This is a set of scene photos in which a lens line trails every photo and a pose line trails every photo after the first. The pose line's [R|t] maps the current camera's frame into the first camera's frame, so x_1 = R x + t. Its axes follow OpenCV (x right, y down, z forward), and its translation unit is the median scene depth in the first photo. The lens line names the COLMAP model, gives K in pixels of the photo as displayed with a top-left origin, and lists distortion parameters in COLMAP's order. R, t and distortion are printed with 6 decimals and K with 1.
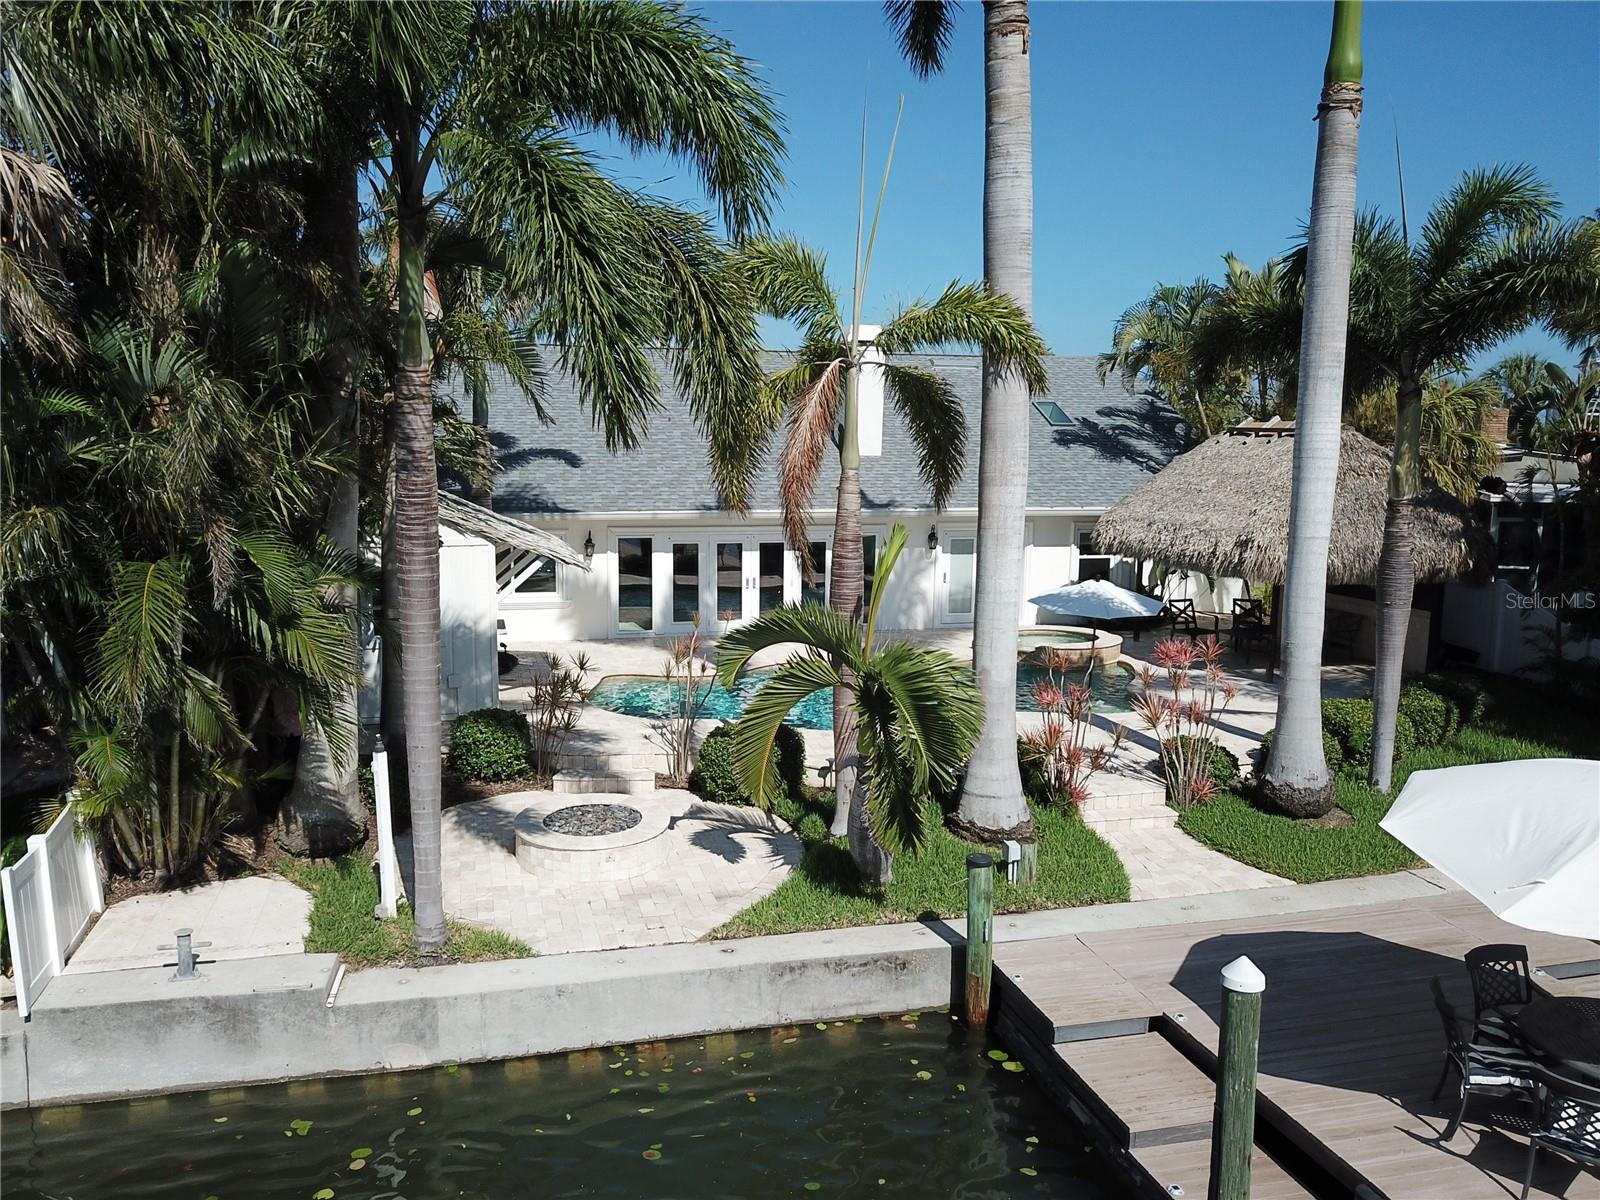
lens RADIAL K [[1227.0, 0, 780.5], [0, 1227.0, 605.2], [0, 0, 1]] dist [0.004426, -0.000308]
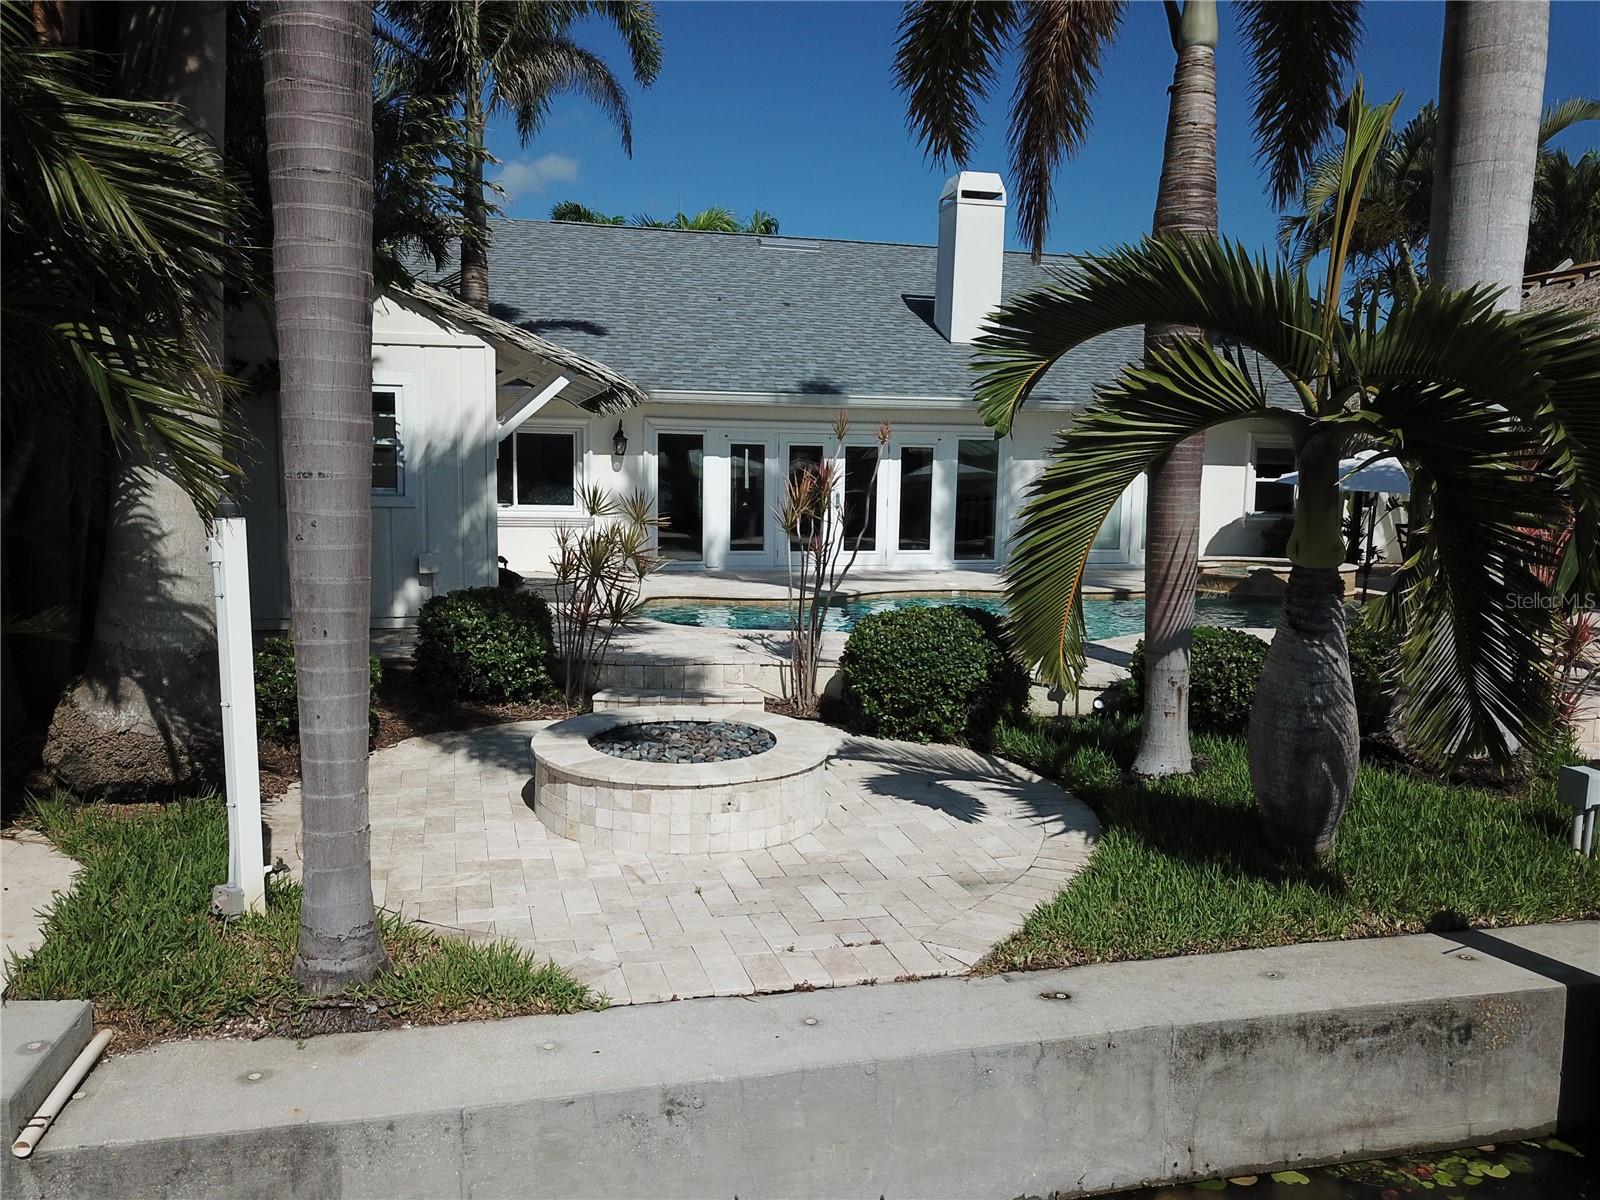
lens RADIAL K [[1227.0, 0, 780.5], [0, 1227.0, 605.2], [0, 0, 1]] dist [0.004426, -0.000308]
pose [[0.999970, 0.003781, 0.006748, -0.125434], [-0.003537, 0.999354, -0.035763, 0.147341], [-0.006879, 0.035738, 0.999338, 0.519587]]
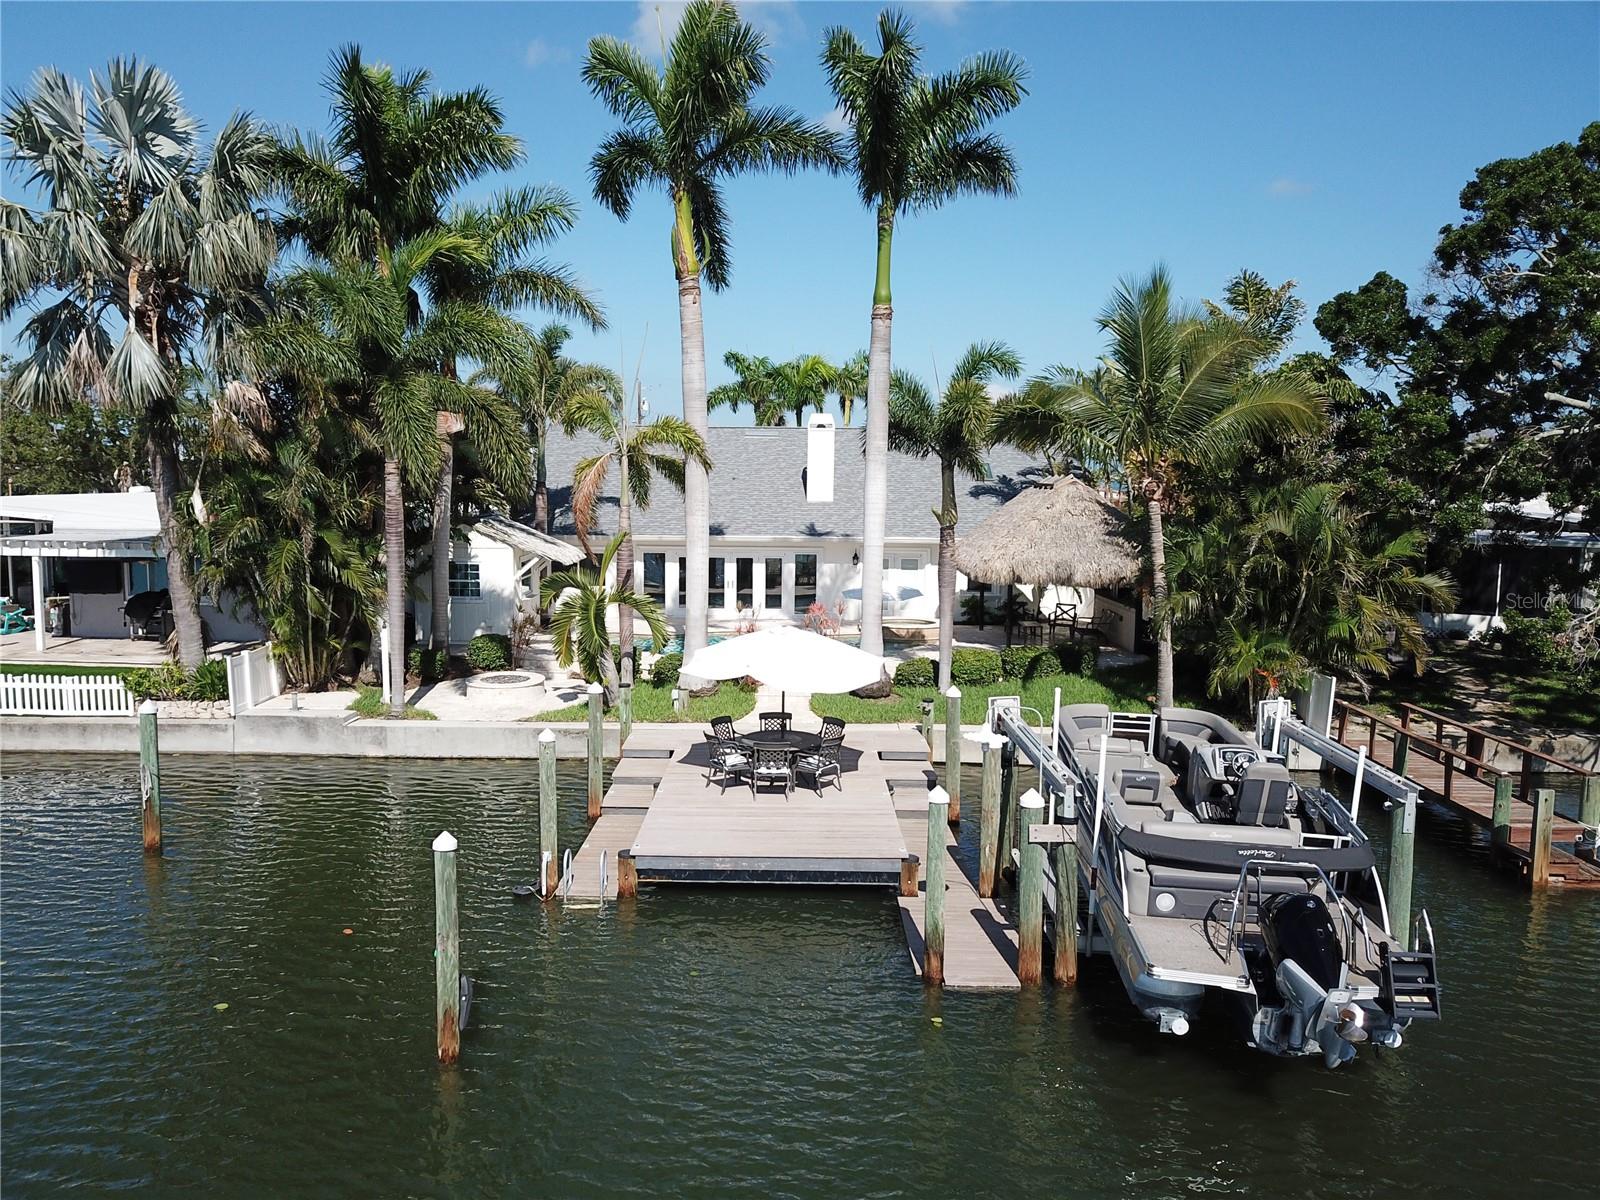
lens RADIAL K [[1229.6, 0, 786.1], [0, 1229.6, 597.1], [0, 0, 1]] dist [0.004793, -0.000578]
pose [[0.966314, 0.024292, -0.256217, 0.872018], [-0.035795, 0.998545, -0.040324, 0.113821], [0.254865, 0.048137, 0.965778, -0.905114]]
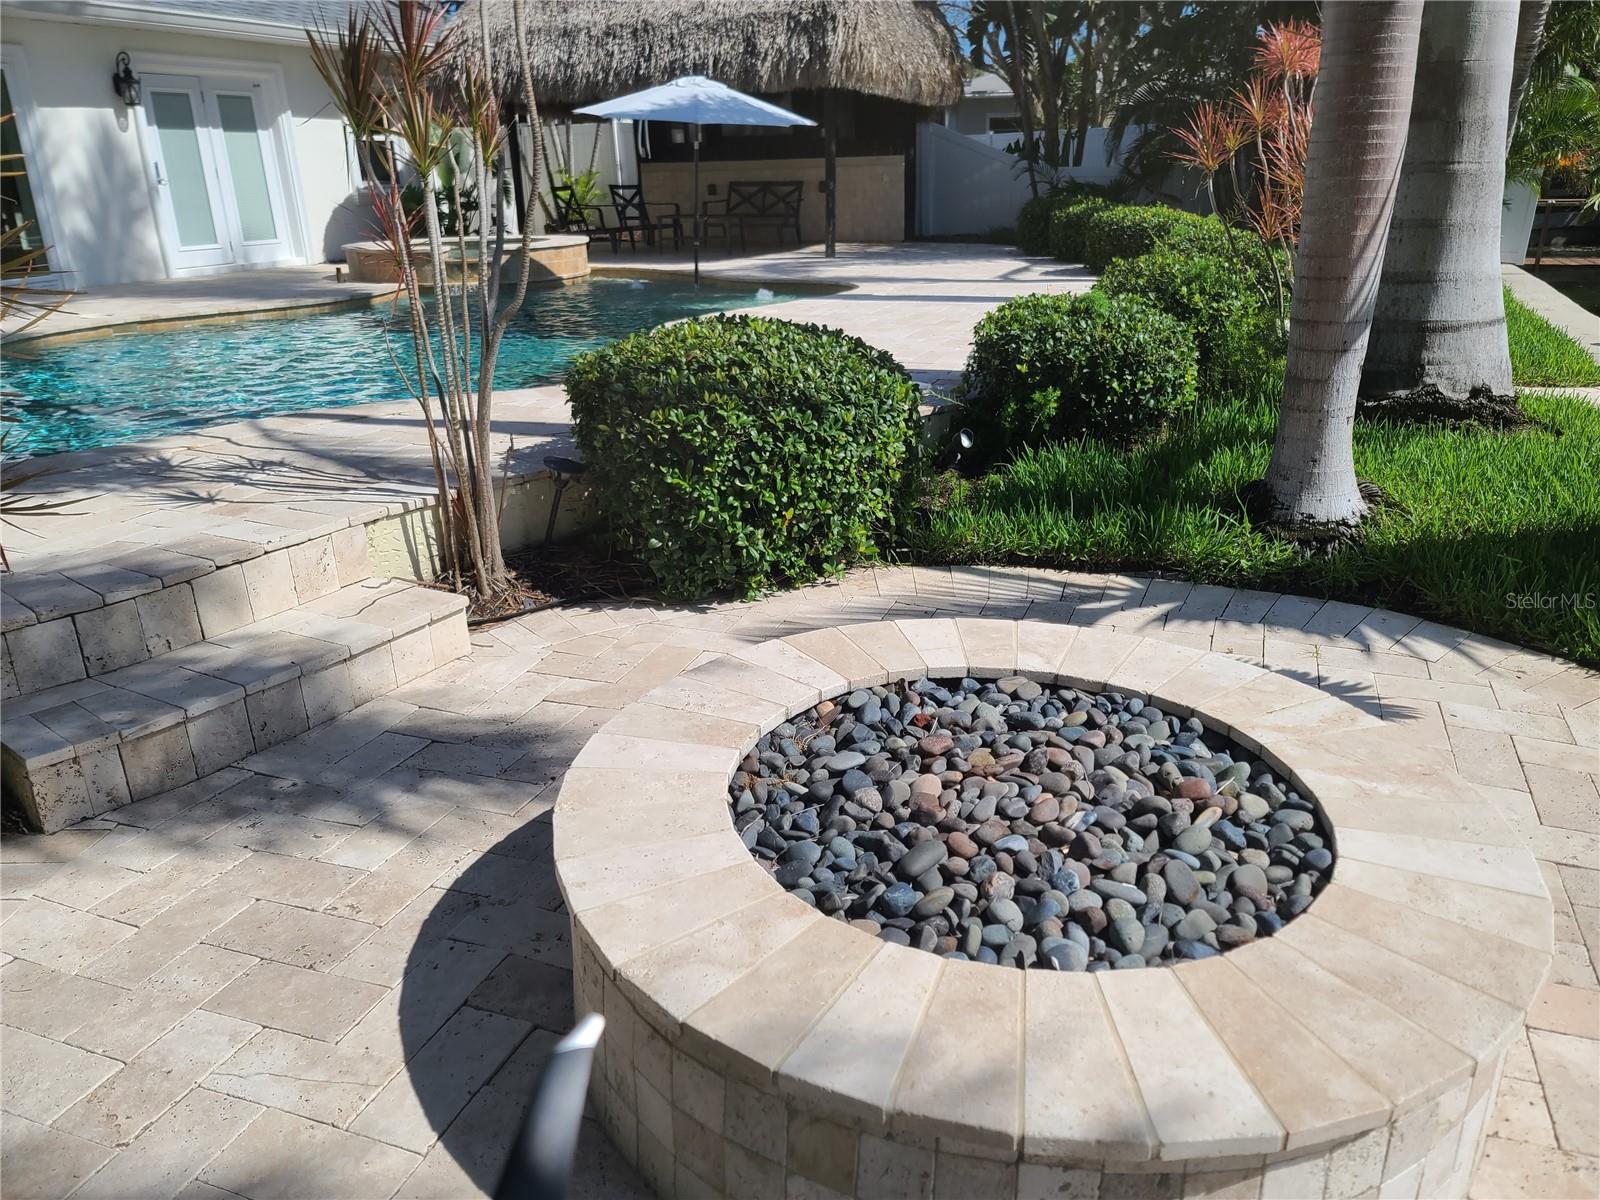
lens RADIAL K [[1174.9, 0, 836.4], [0, 1174.9, 636.2], [0, 0, 1]] dist [0.015957, -0.004827]
pose [[0.554859, -0.328883, 0.764178, -0.314624], [0.144771, 0.942699, 0.300598, 0.109801], [-0.819251, -0.056159, 0.570678, 1.015444]]
